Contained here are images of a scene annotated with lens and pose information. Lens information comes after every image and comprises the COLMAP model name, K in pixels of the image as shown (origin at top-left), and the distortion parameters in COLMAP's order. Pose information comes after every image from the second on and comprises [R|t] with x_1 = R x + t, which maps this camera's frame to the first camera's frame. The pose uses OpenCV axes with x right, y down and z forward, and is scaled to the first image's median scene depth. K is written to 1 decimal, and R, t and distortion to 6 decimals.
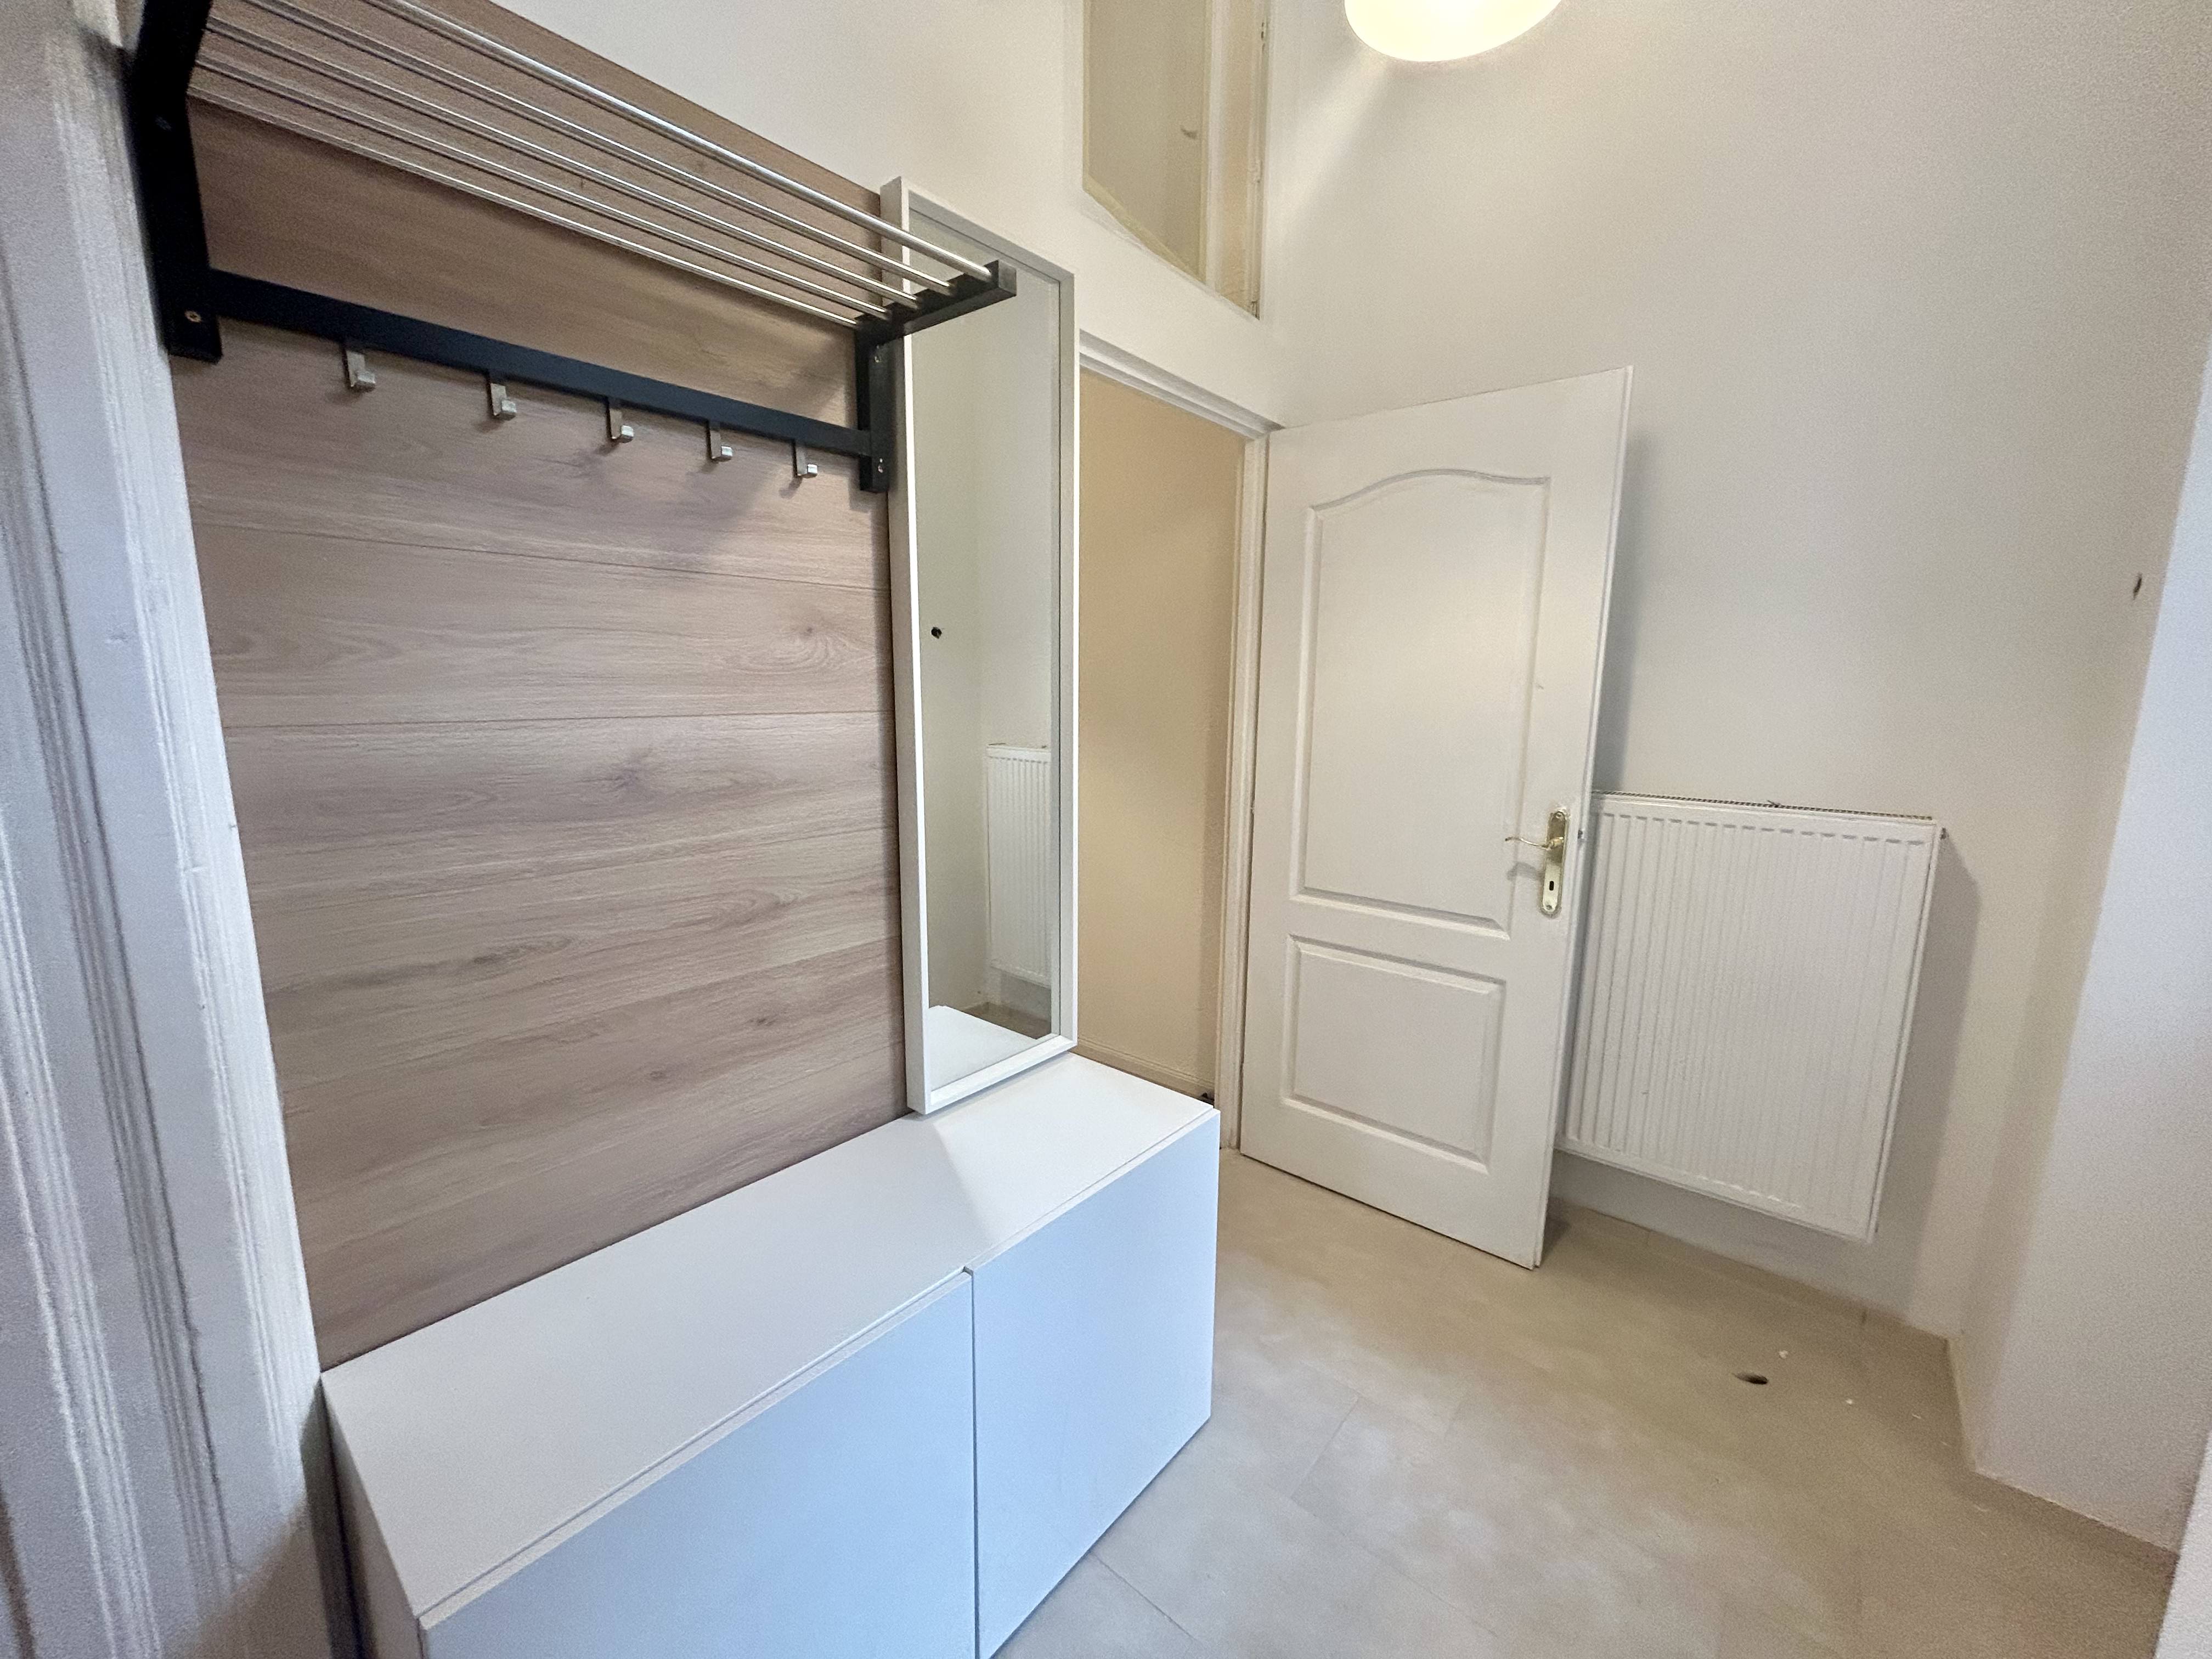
lens RADIAL K [[894.3, 0, 1110.9], [0, 894.3, 829.8], [0, 0, 1]] dist [-0.005207, 0.002960]
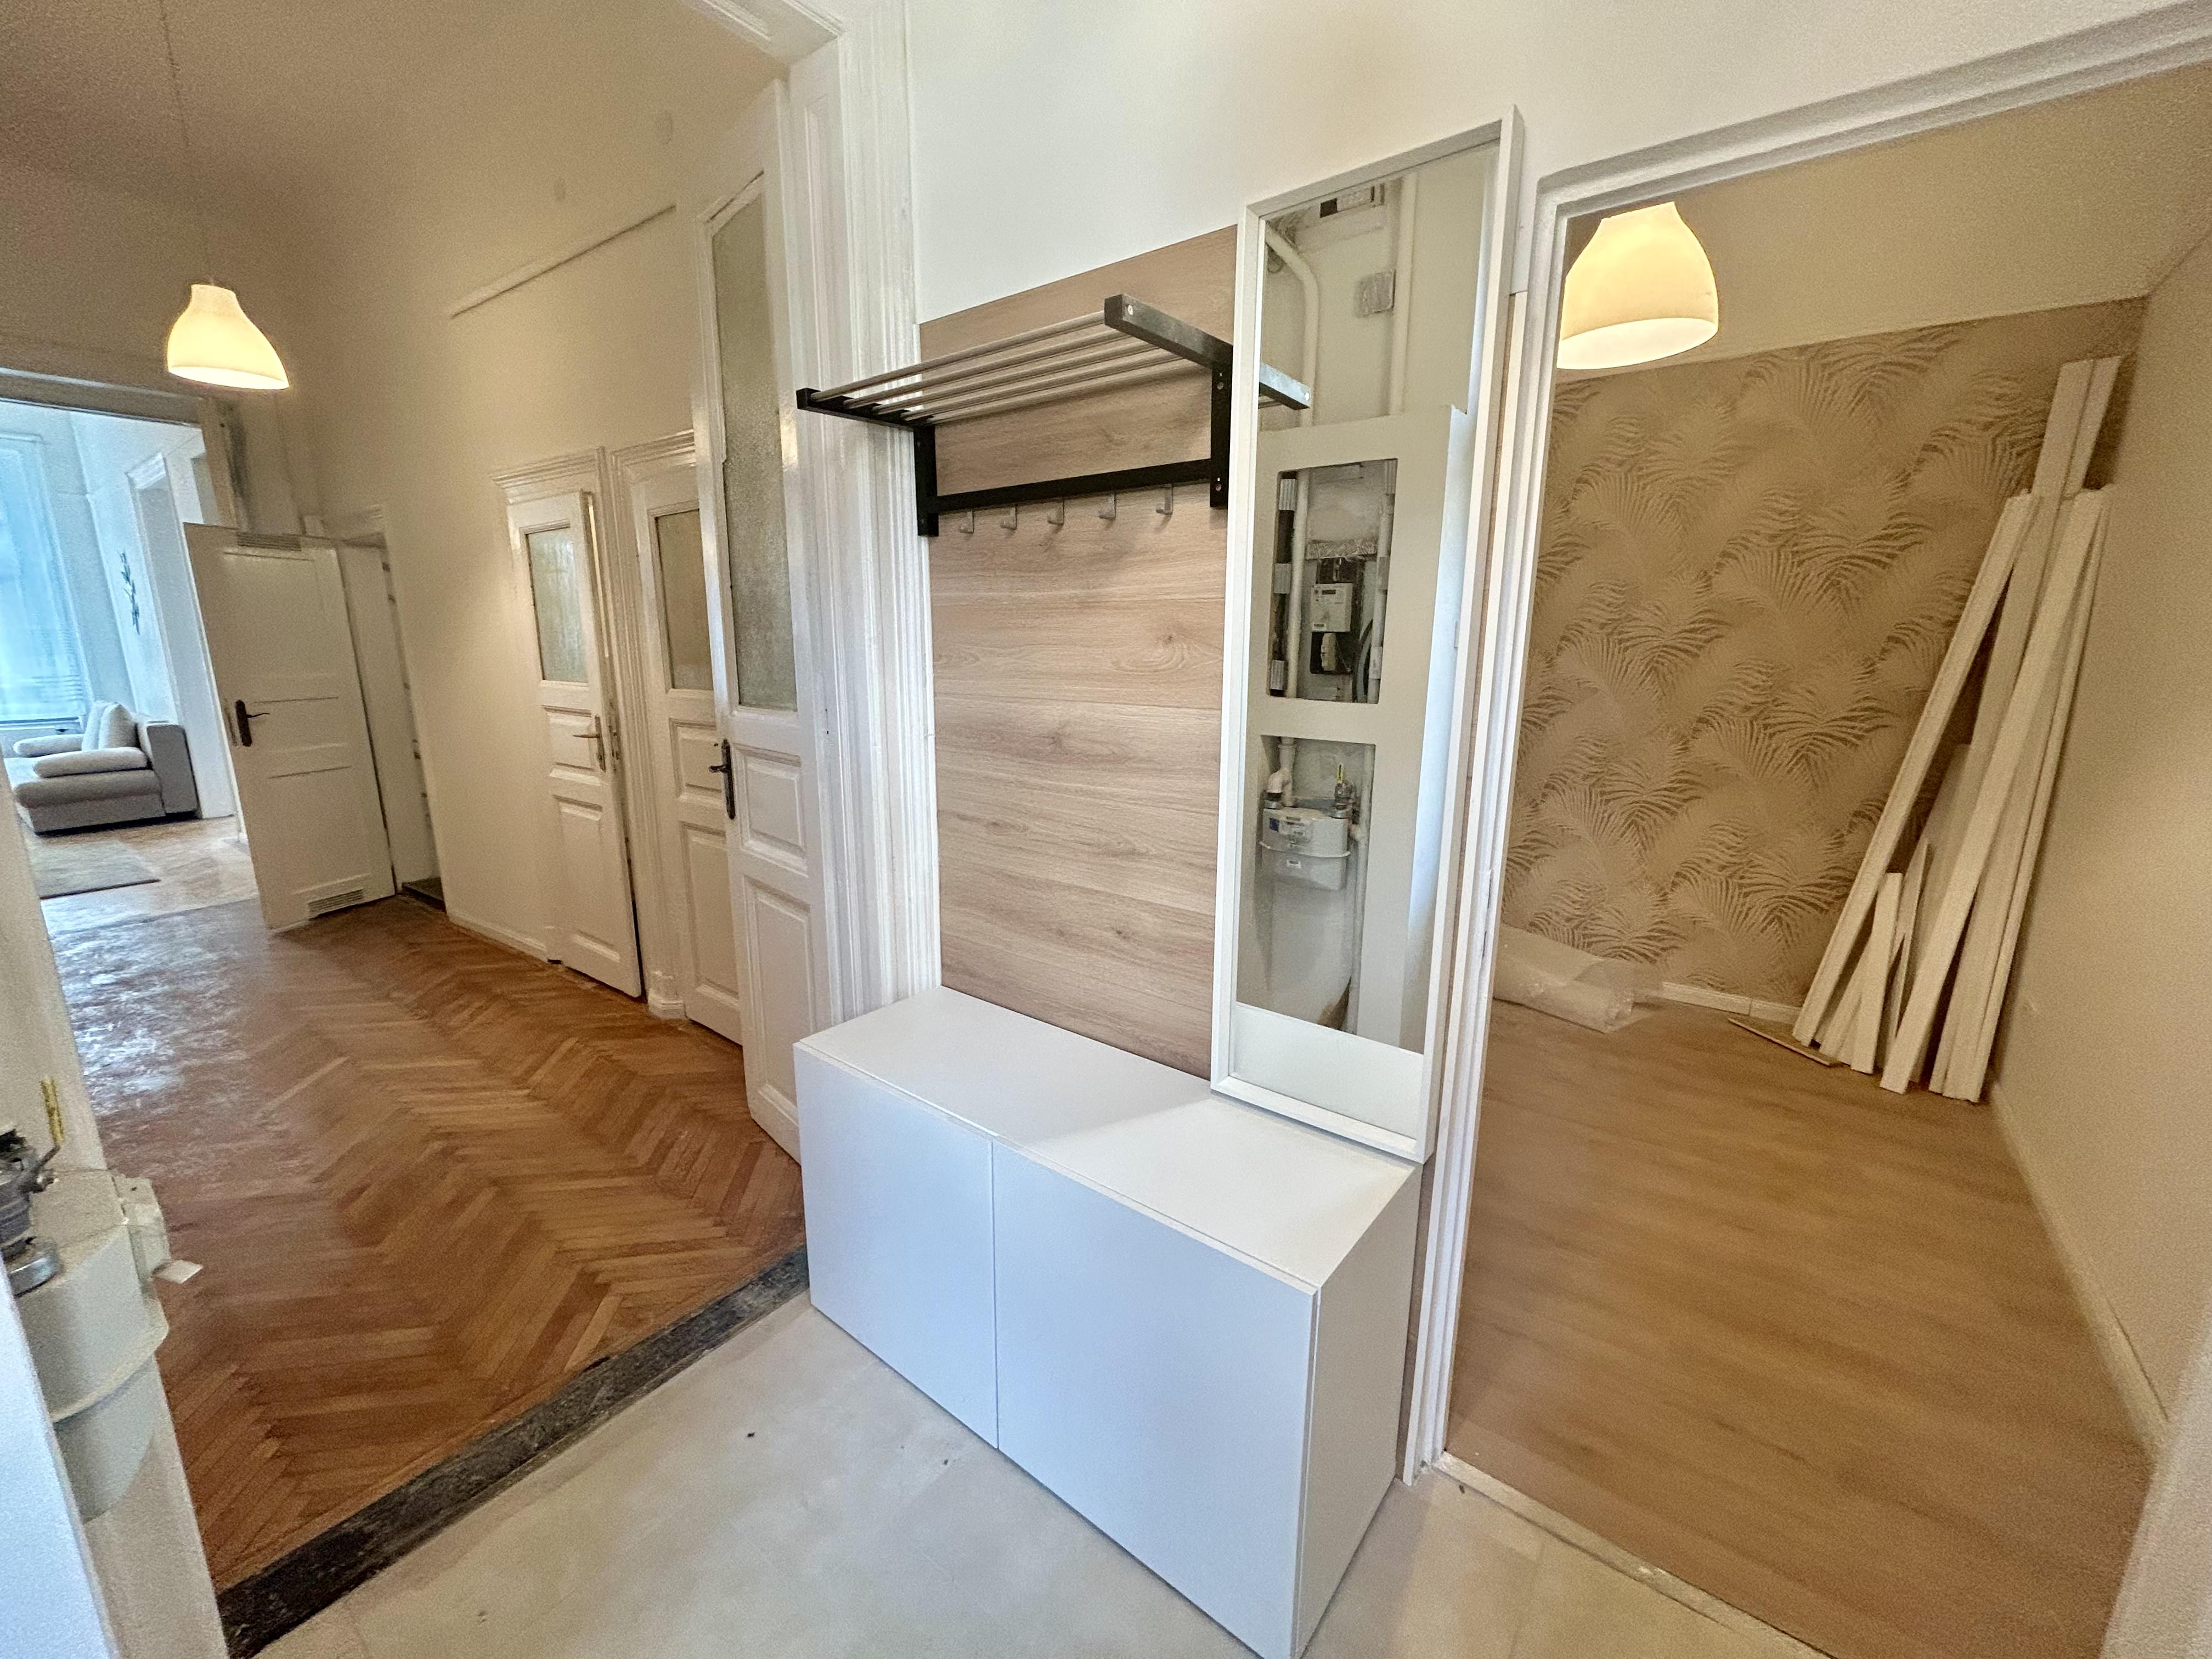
lens RADIAL K [[894.3, 0, 1105.0], [0, 894.3, 830.6], [0, 0, 1]] dist [-0.005207, 0.002960]
pose [[0.031469, 0.197856, -0.979726, 0.804342], [-0.173748, 0.966370, 0.189578, -0.166244], [0.984287, 0.164259, 0.064788, 0.784911]]
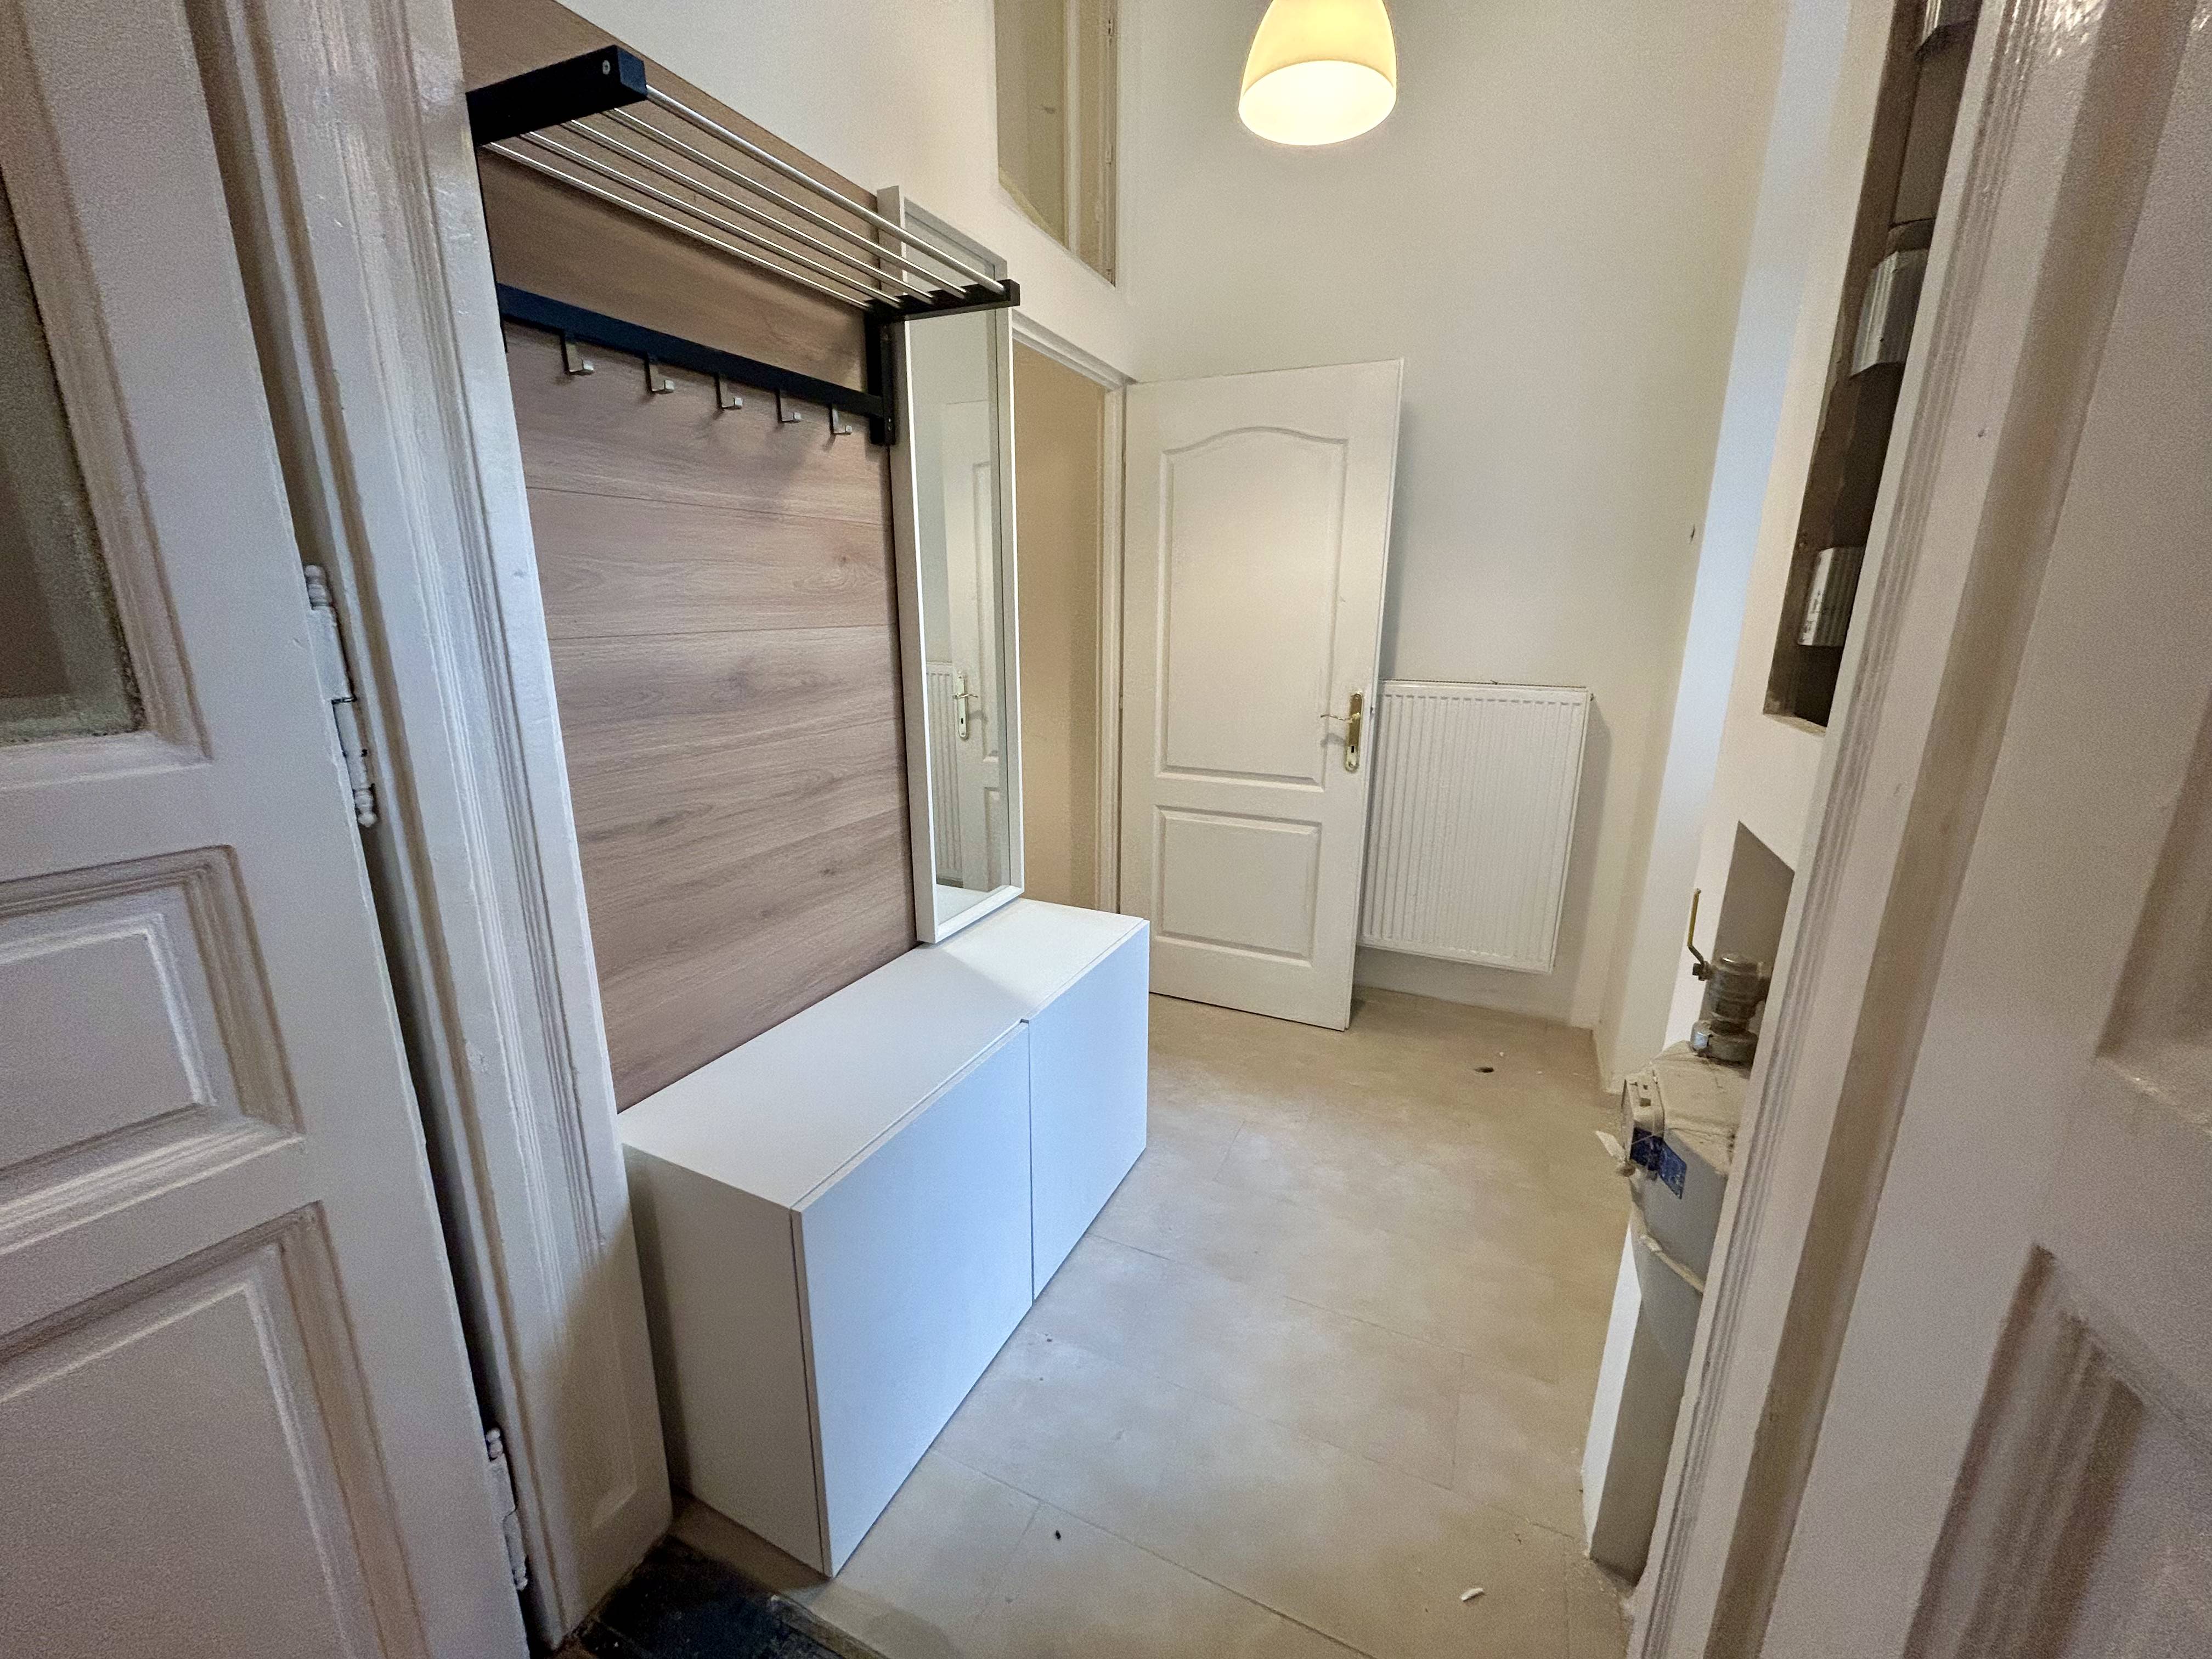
lens RADIAL K [[894.3, 0, 1116.5], [0, 894.3, 832.7], [0, 0, 1]] dist [-0.005207, 0.002960]
pose [[0.963702, -0.073631, 0.256627, -0.285111], [0.048772, 0.993596, 0.101928, 0.043673], [-0.262488, -0.085712, 0.961121, -0.301468]]
